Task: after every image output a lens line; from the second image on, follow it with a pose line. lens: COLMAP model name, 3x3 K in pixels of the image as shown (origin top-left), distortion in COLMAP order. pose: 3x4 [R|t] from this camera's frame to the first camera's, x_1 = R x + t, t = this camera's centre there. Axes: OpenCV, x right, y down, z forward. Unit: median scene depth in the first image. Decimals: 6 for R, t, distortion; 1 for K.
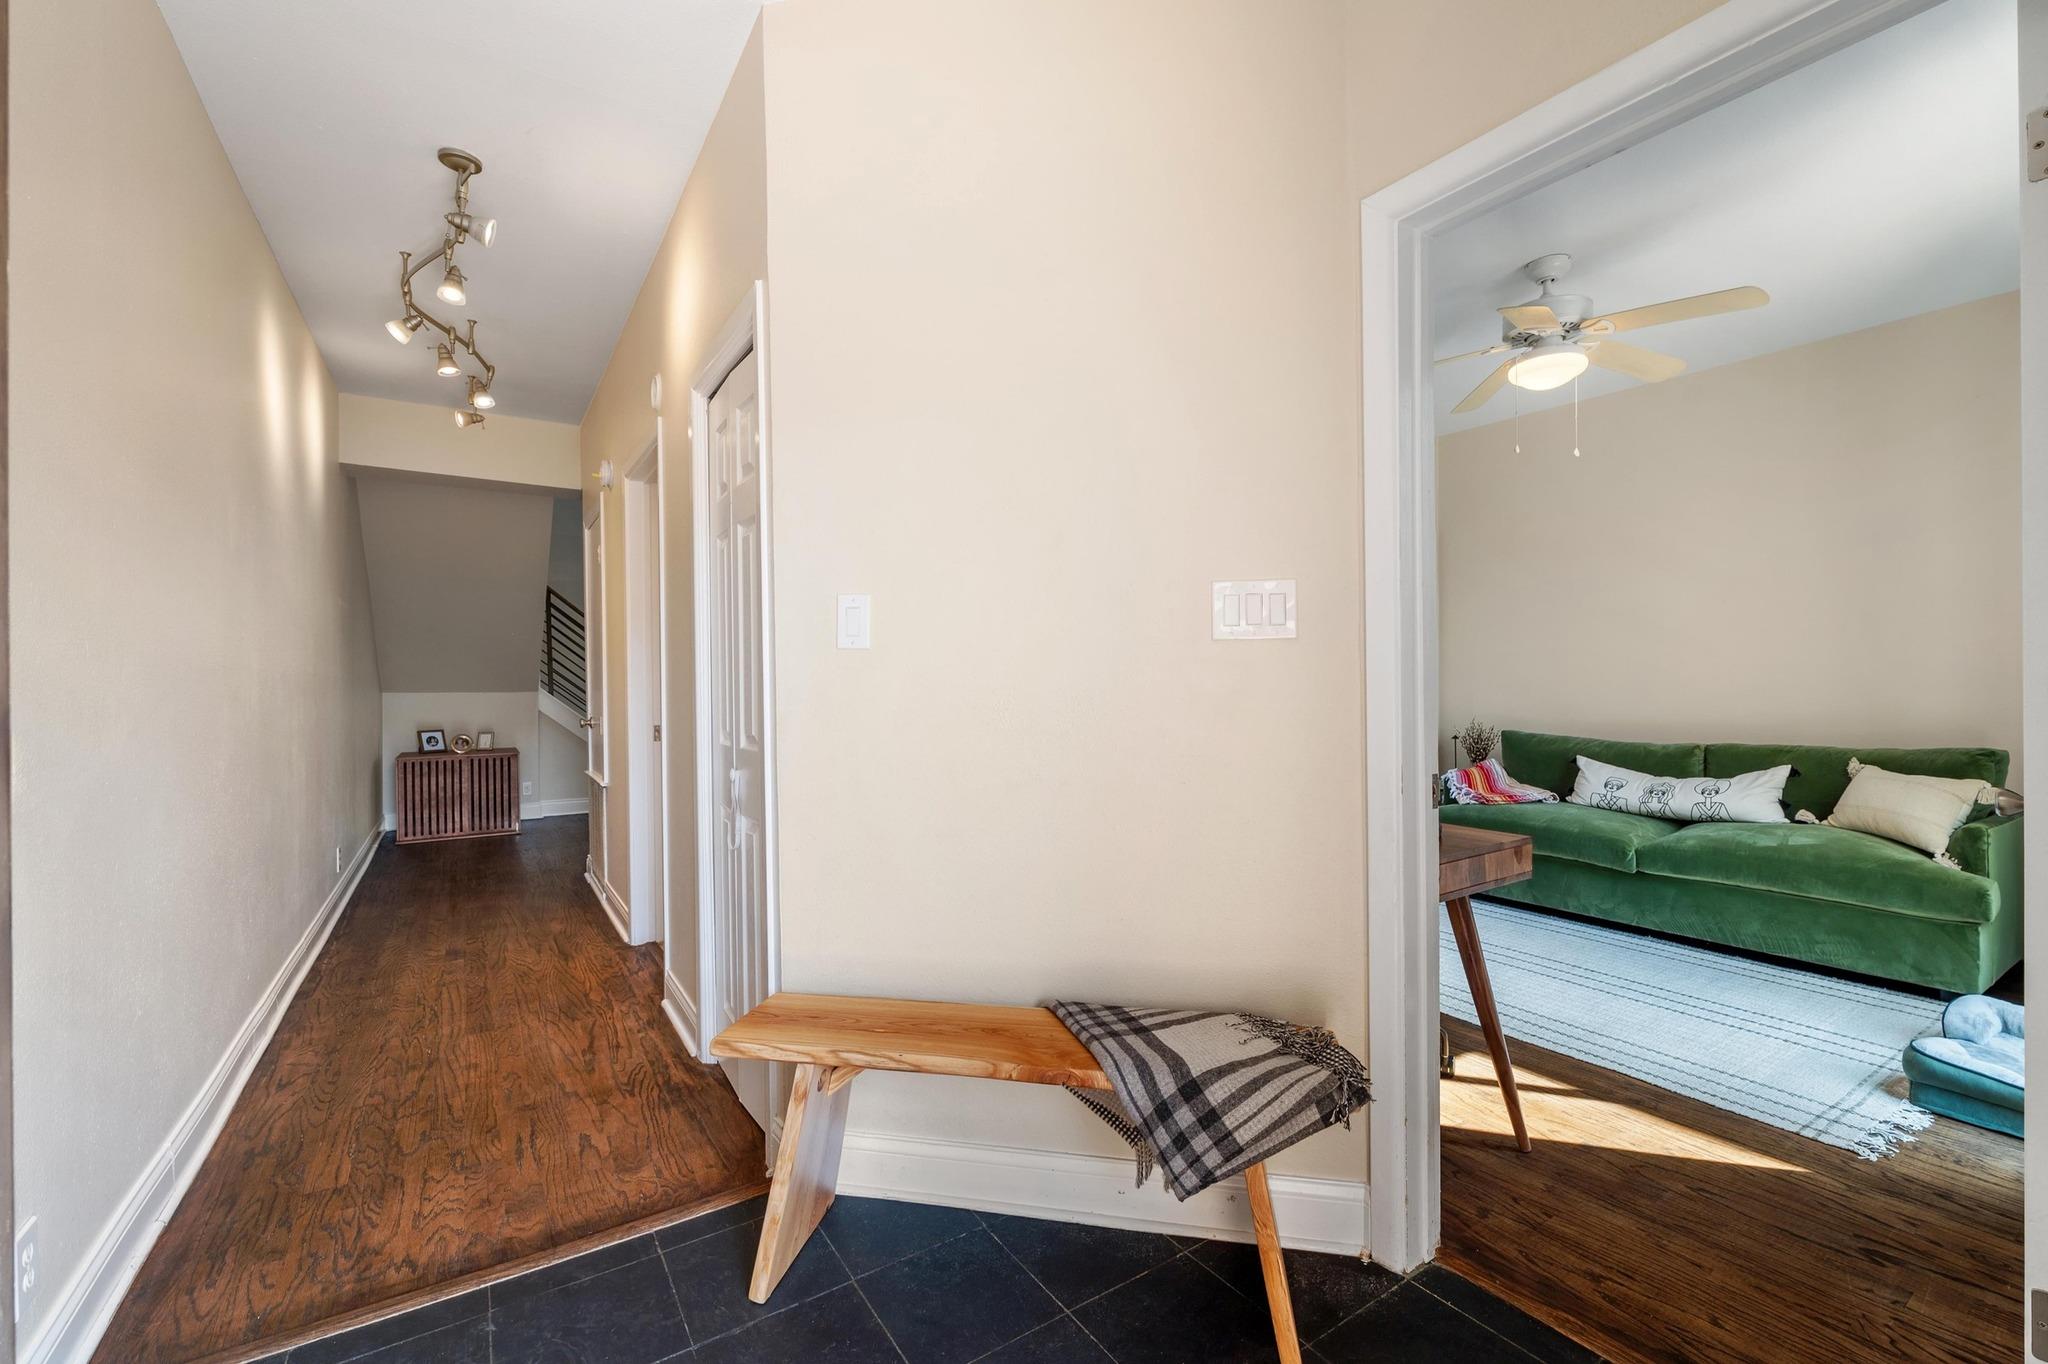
lens RADIAL K [[817.3, 0, 1029.2], [0, 817.3, 698.4], [0, 0, 1]] dist [-0.010480, 0.000460]
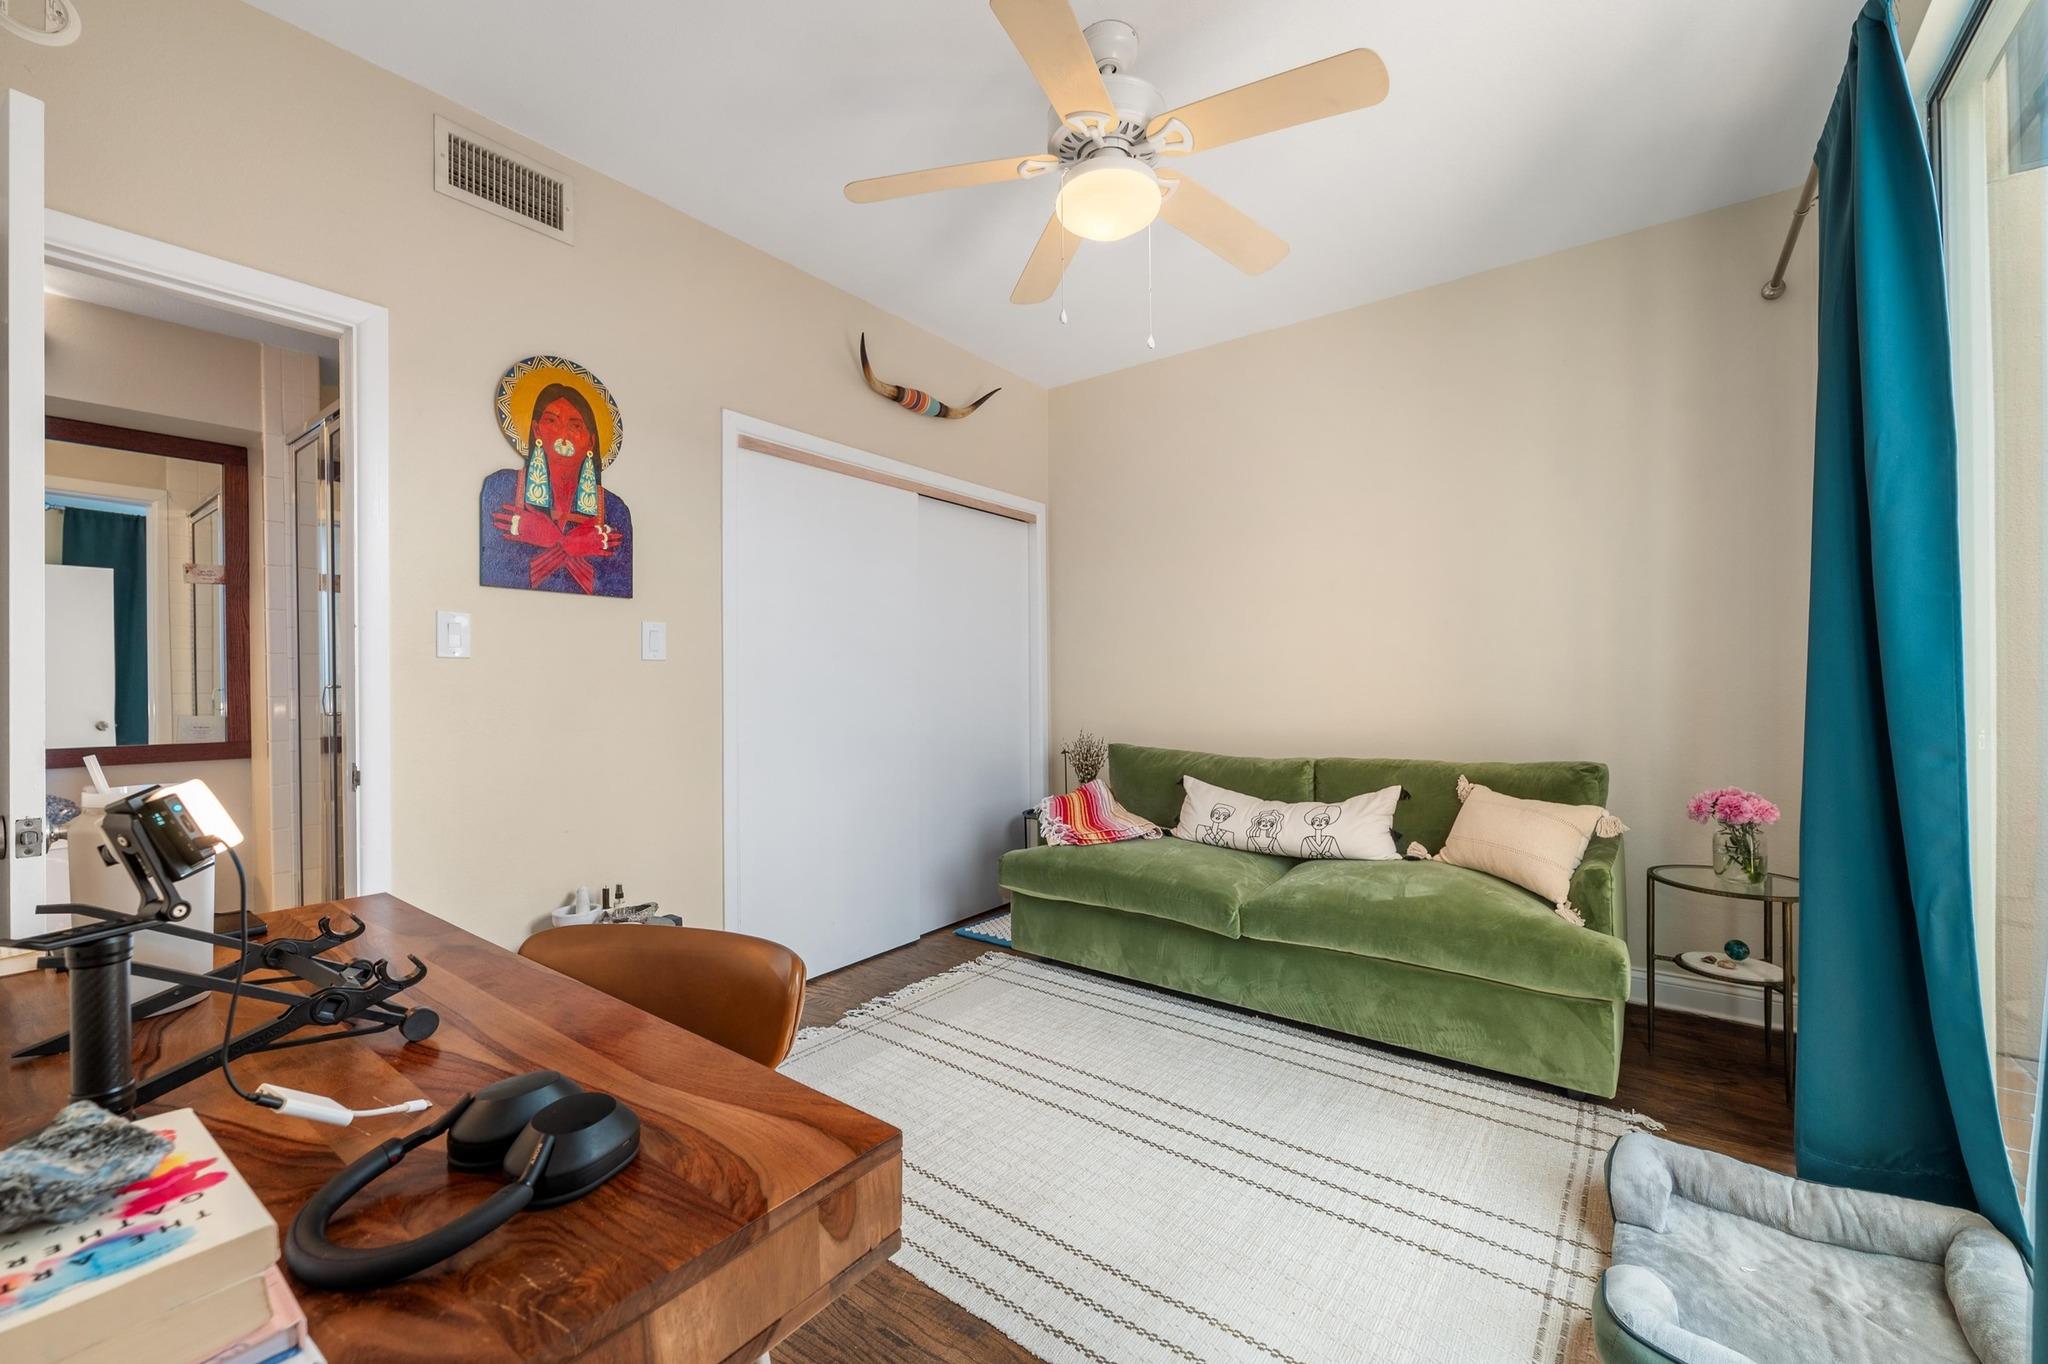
lens RADIAL K [[817.3, 0, 1029.2], [0, 817.3, 698.4], [0, 0, 1]] dist [-0.010480, 0.000460]
pose [[0.937188, -0.008562, 0.348720, 0.311863], [0.009394, 0.999956, -0.000693, -0.009167], [-0.348699, 0.003926, 0.937227, 0.370516]]
